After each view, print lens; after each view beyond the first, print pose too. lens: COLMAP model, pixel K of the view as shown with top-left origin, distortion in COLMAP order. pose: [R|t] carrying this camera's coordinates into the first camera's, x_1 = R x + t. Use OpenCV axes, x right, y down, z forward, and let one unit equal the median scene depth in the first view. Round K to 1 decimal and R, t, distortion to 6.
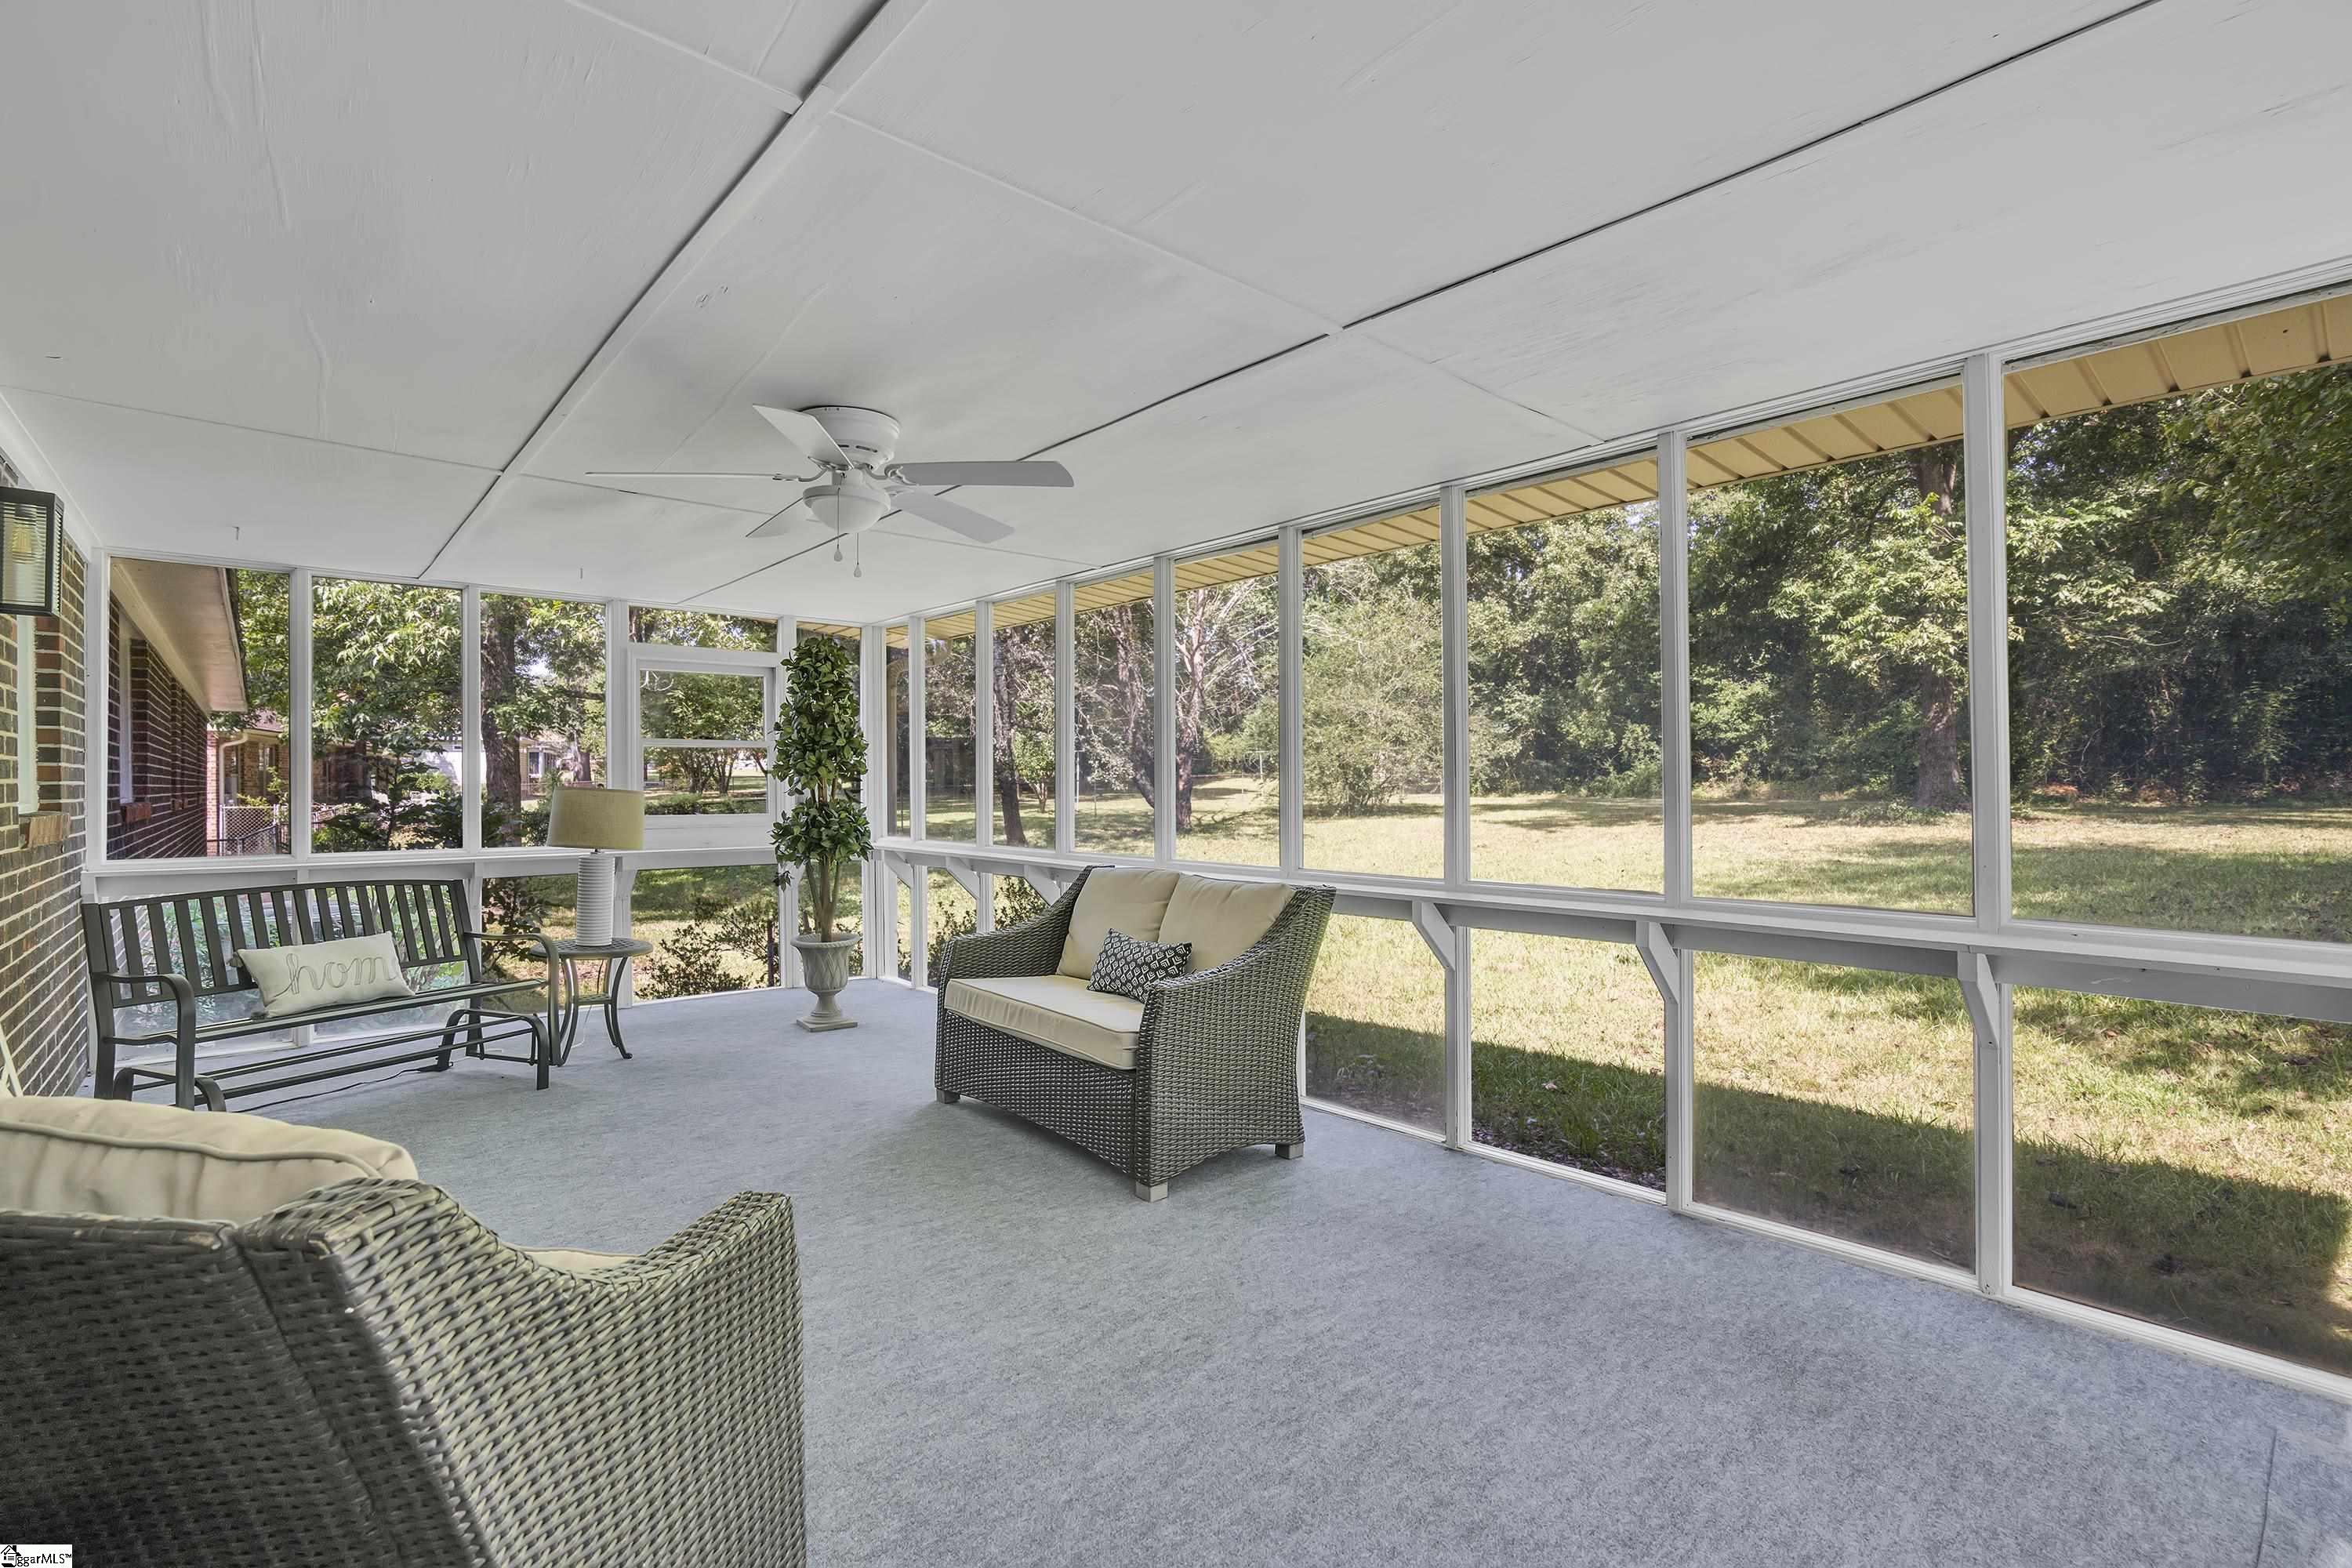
lens RADIAL K [[1085.2, 0, 1176.0], [0, 1085.2, 784.0], [0, 0, 1]] dist [-0.059694, 0.025411]
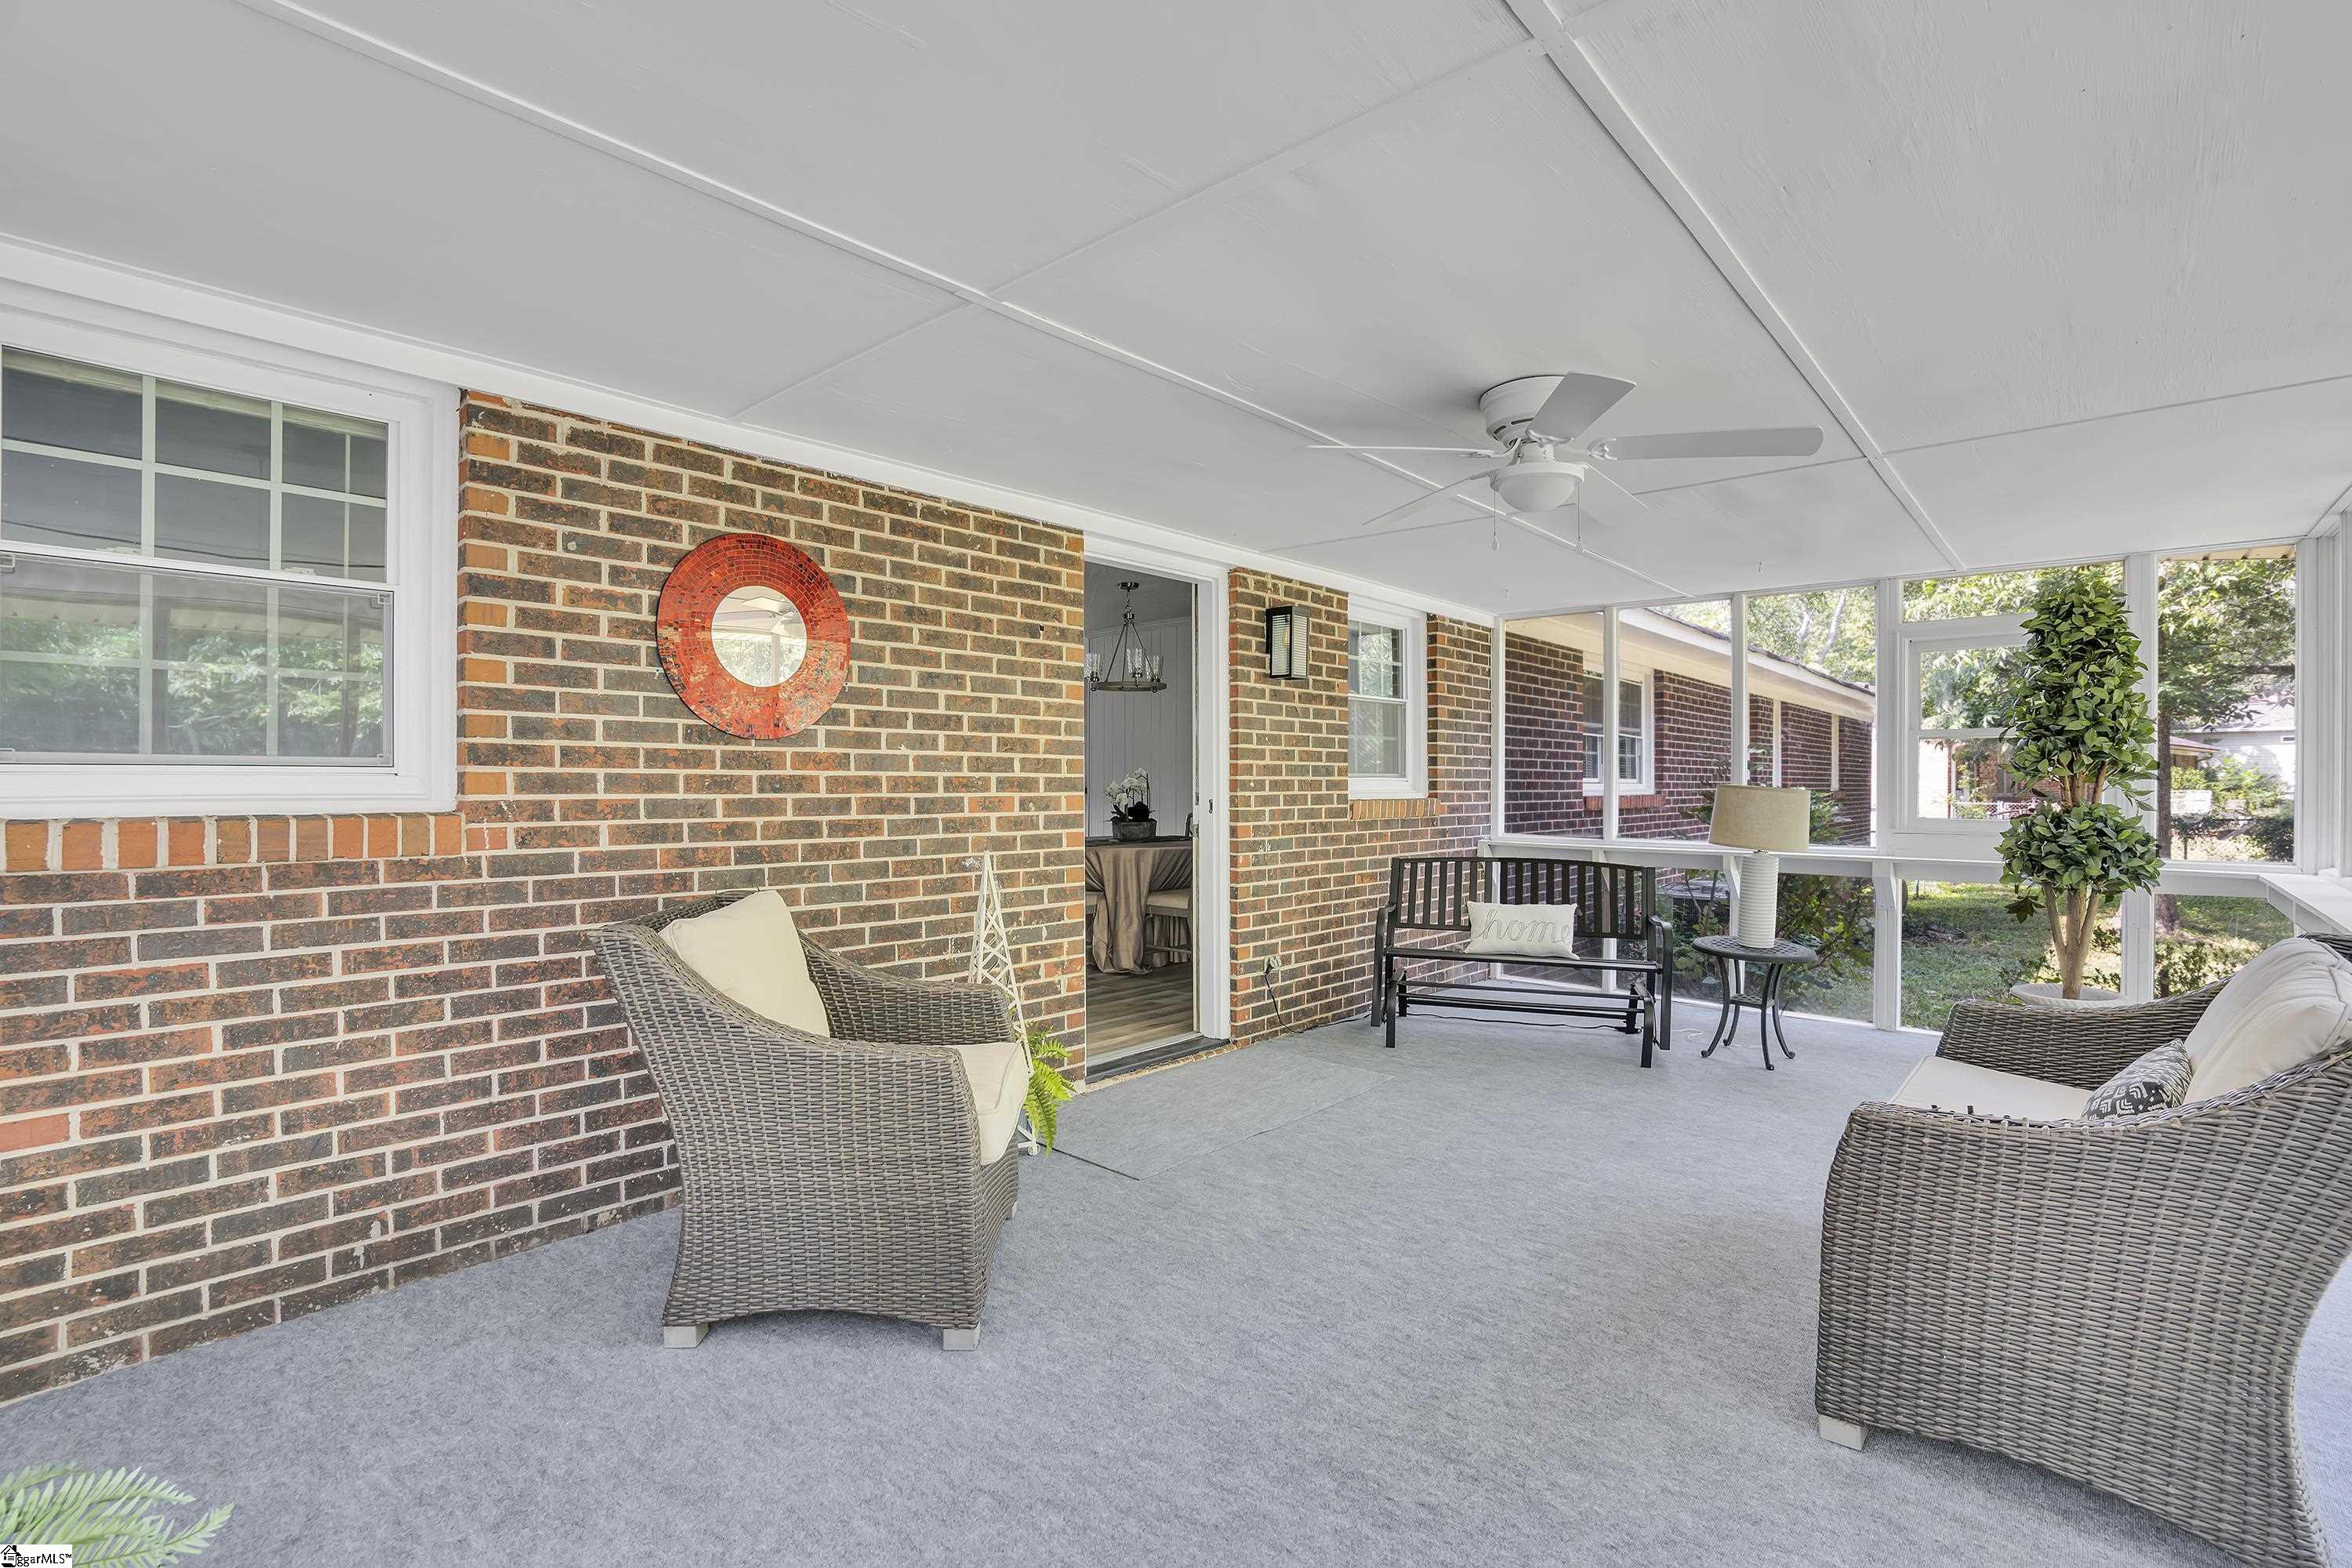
lens RADIAL K [[1085.2, 0, 1176.0], [0, 1085.2, 784.0], [0, 0, 1]] dist [-0.059694, 0.025411]
pose [[0.112444, 0.006145, -0.993639, 0.451400], [-0.004144, 0.999975, 0.005715, -0.001205], [0.993649, 0.003475, 0.112467, 0.447466]]
